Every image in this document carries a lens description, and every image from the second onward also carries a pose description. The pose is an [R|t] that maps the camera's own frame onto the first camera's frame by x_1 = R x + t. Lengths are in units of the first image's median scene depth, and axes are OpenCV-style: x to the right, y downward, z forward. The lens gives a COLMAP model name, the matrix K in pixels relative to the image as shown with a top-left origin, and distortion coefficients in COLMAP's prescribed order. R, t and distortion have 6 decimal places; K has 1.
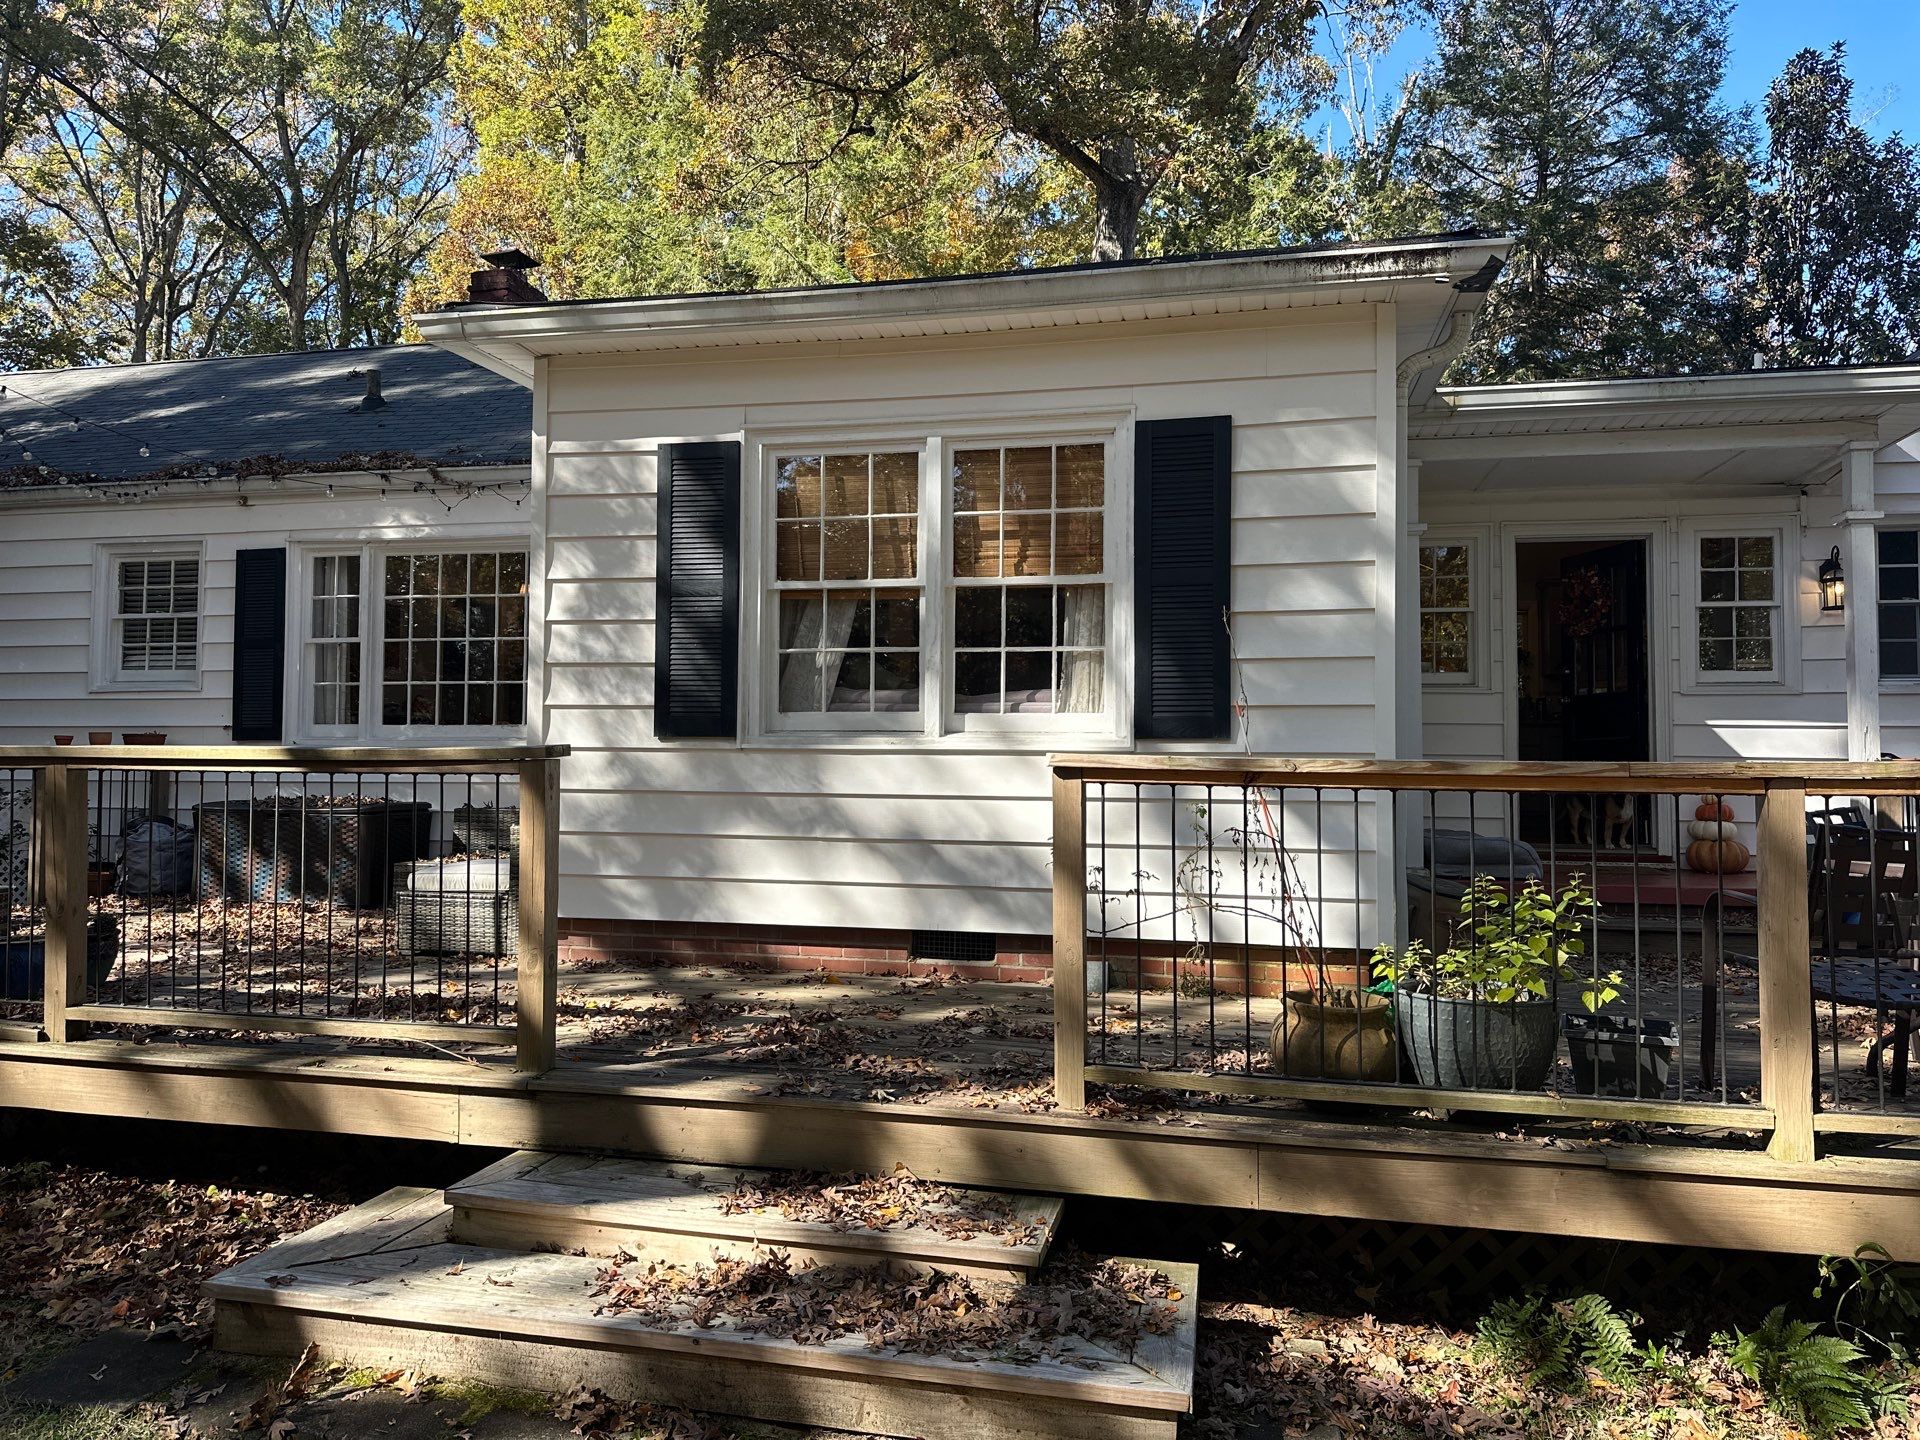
lens RADIAL K [[1360.4, 0, 902.4], [0, 1360.4, 712.2], [0, 0, 1]] dist [0.005292, -0.015568]
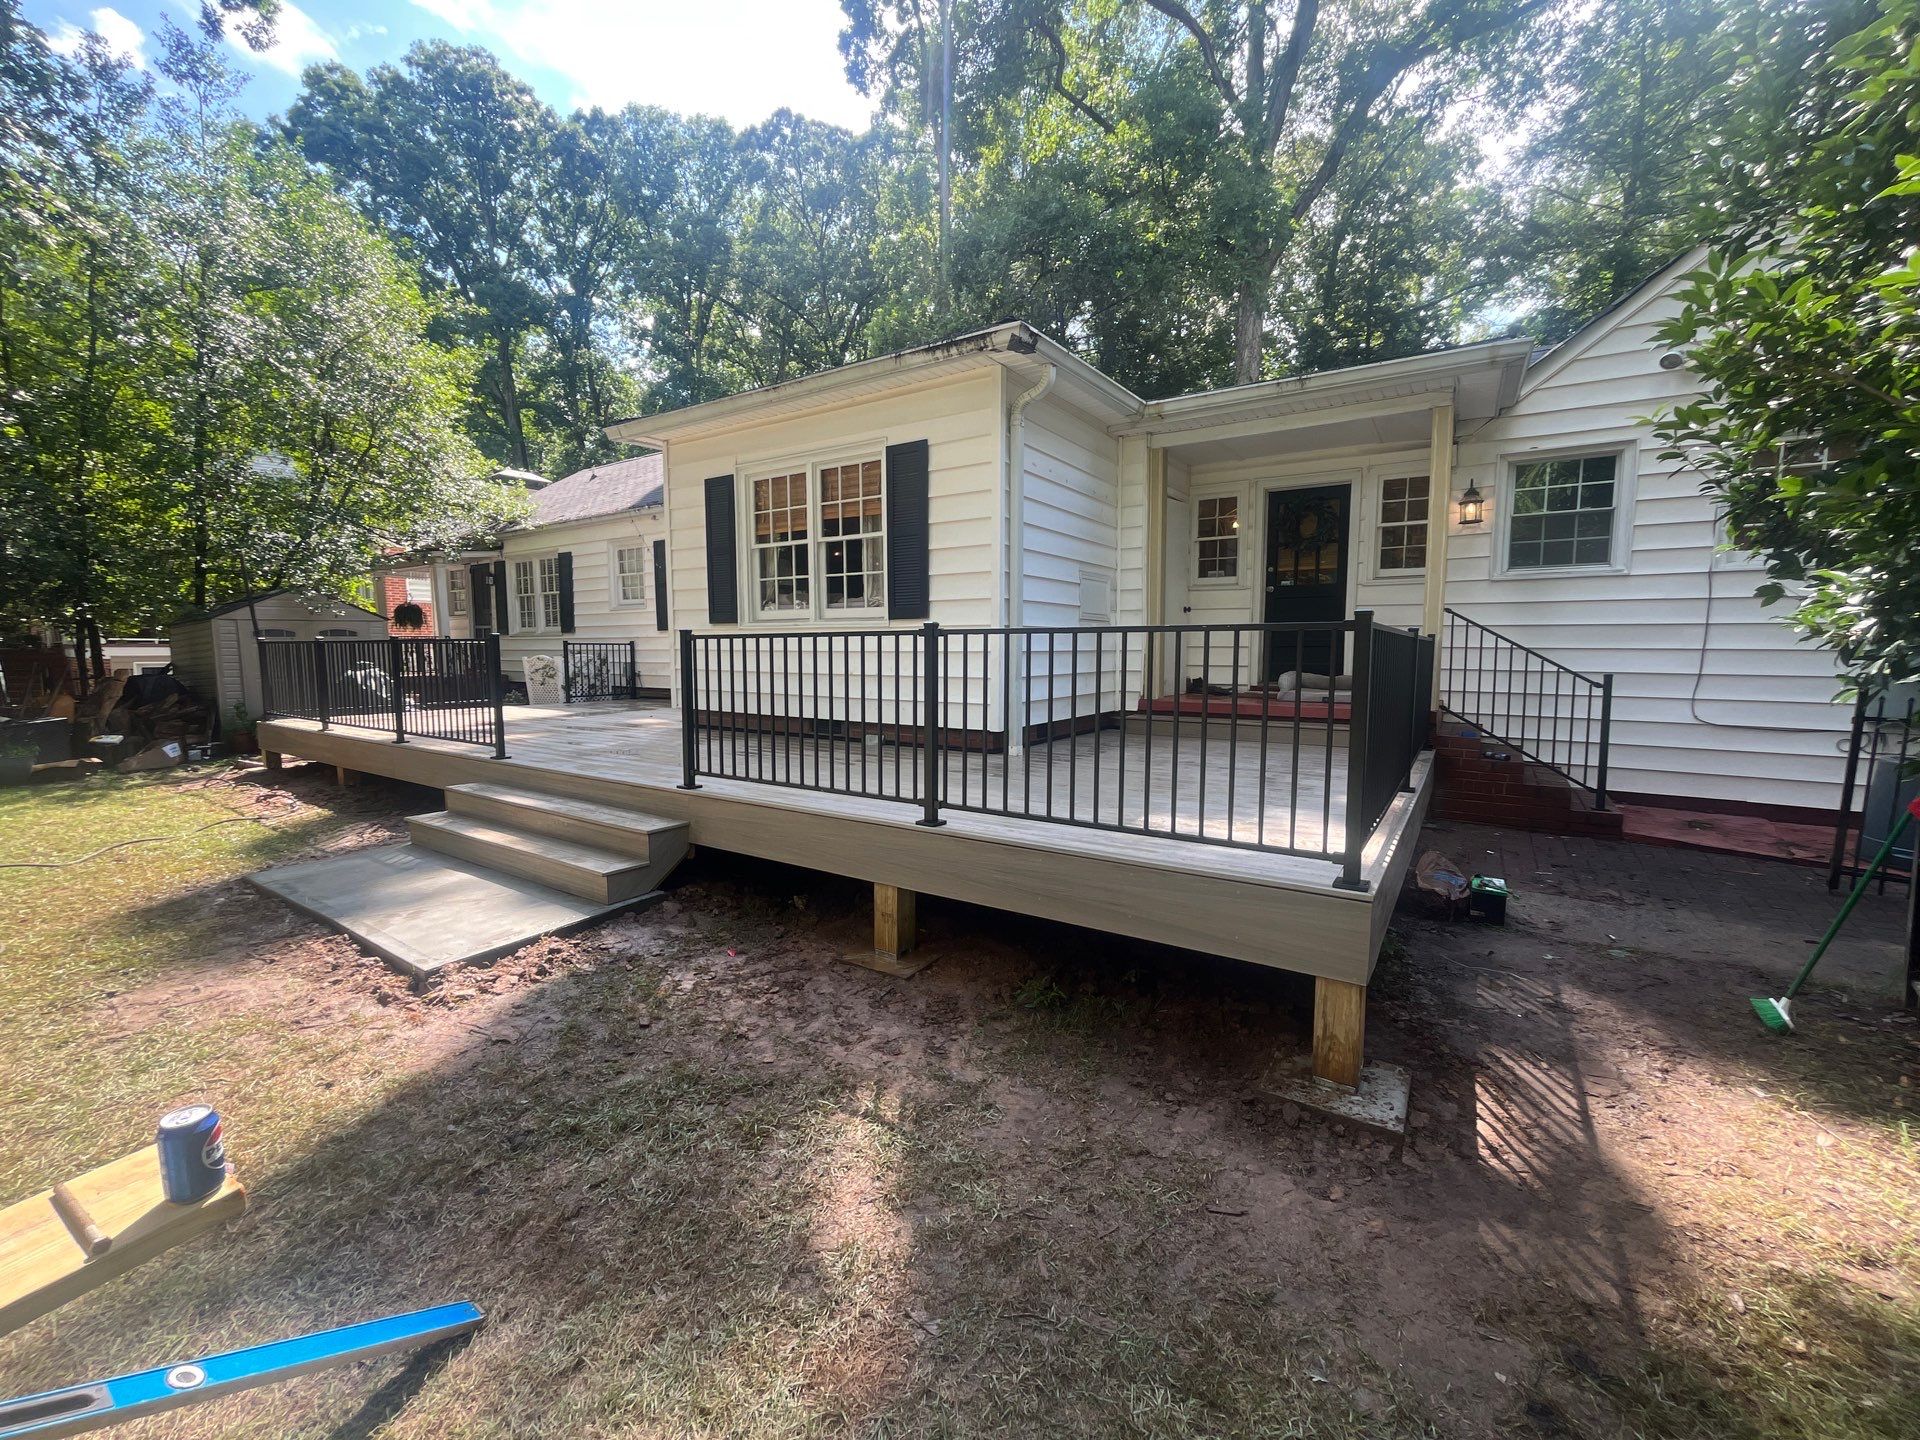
lens RADIAL K [[775.0, 0, 955.3], [0, 775.0, 718.6], [0, 0, 1]] dist [-0.003936, 0.000279]
pose [[0.940805, 0.021322, -0.338277, 0.571083], [0.023413, 0.991548, 0.127612, 0.019255], [0.338139, -0.127978, 0.932354, -0.003384]]
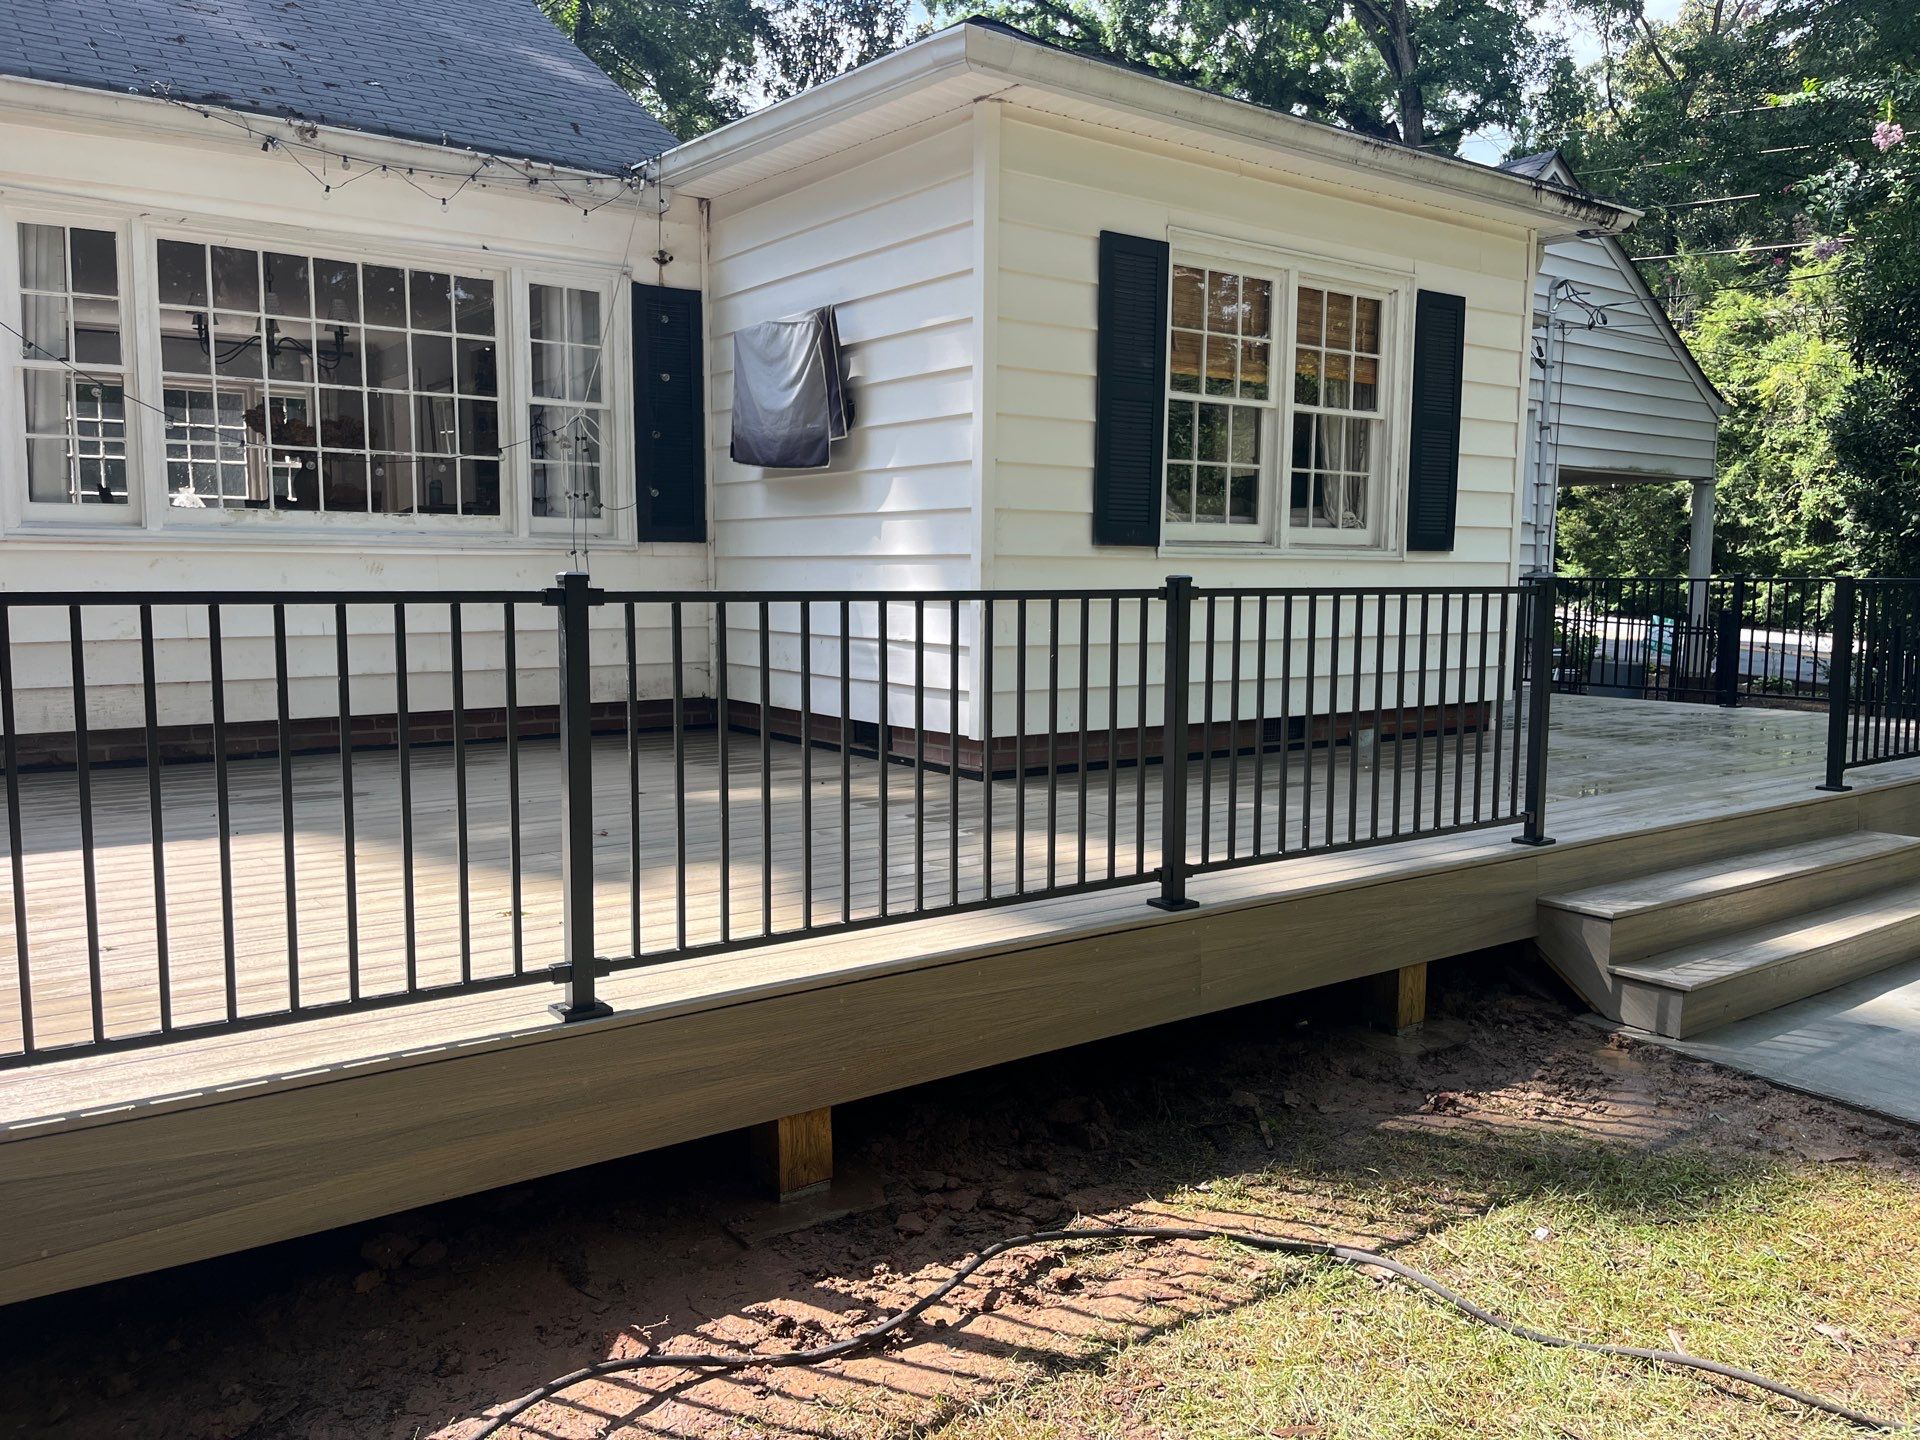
lens RADIAL K [[1500.2, 0, 940.2], [0, 1500.2, 718.4], [0, 0, 1]] dist [0.056633, -0.086400]
pose [[0.635943, -0.083583, 0.767197, -1.071995], [-0.029486, 0.990760, 0.132381, 0.001769], [-0.771173, -0.106809, 0.627602, 0.398705]]
